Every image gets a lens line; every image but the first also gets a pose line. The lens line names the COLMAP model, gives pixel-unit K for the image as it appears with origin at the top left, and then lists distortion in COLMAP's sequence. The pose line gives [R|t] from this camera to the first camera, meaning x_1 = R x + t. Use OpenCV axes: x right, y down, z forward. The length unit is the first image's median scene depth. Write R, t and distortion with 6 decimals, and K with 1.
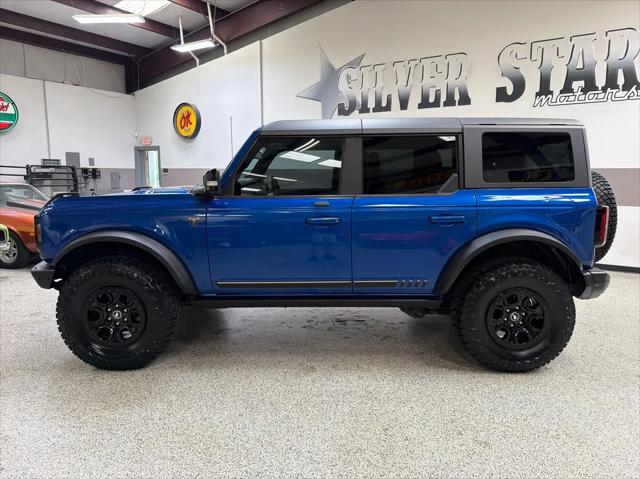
lens RADIAL K [[456.3, 0, 321.3], [0, 456.3, 235.8], [0, 0, 1]] dist [0.029987, -0.037607]
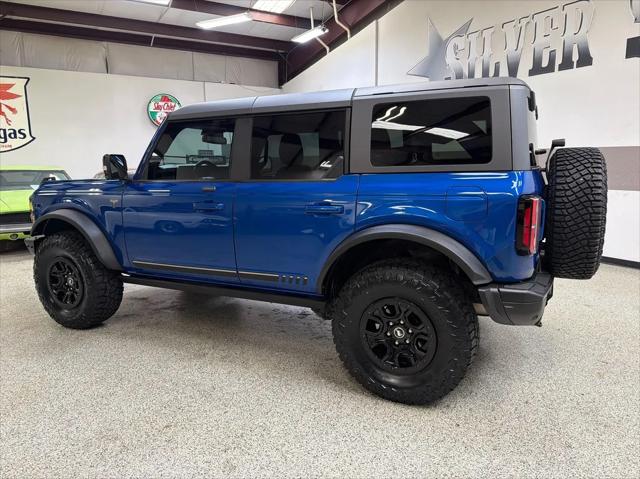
lens RADIAL K [[456.3, 0, 321.3], [0, 456.3, 235.8], [0, 0, 1]] dist [0.029987, -0.037607]
pose [[0.897987, 0.057670, -0.436227, 0.288691], [-0.044307, 0.998186, 0.040753, -0.009300], [0.437786, -0.017268, 0.898913, 0.101580]]
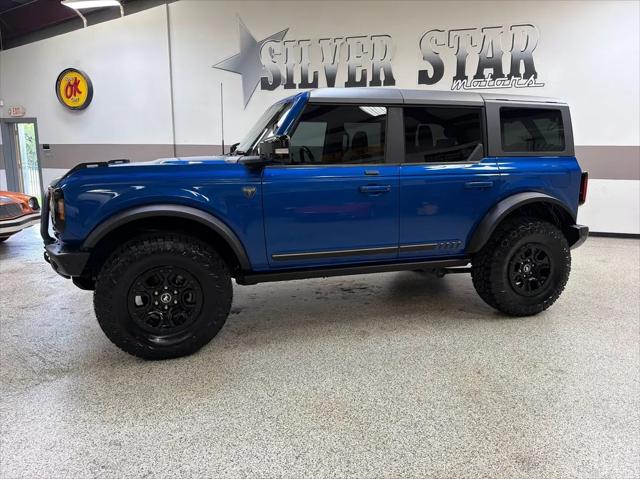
lens RADIAL K [[456.3, 0, 321.3], [0, 456.3, 235.8], [0, 0, 1]] dist [0.029987, -0.037607]
pose [[0.952708, -0.050838, 0.299603, -0.189255], [0.038827, 0.998191, 0.045912, 0.009315], [-0.301395, -0.032108, 0.952958, 0.024053]]
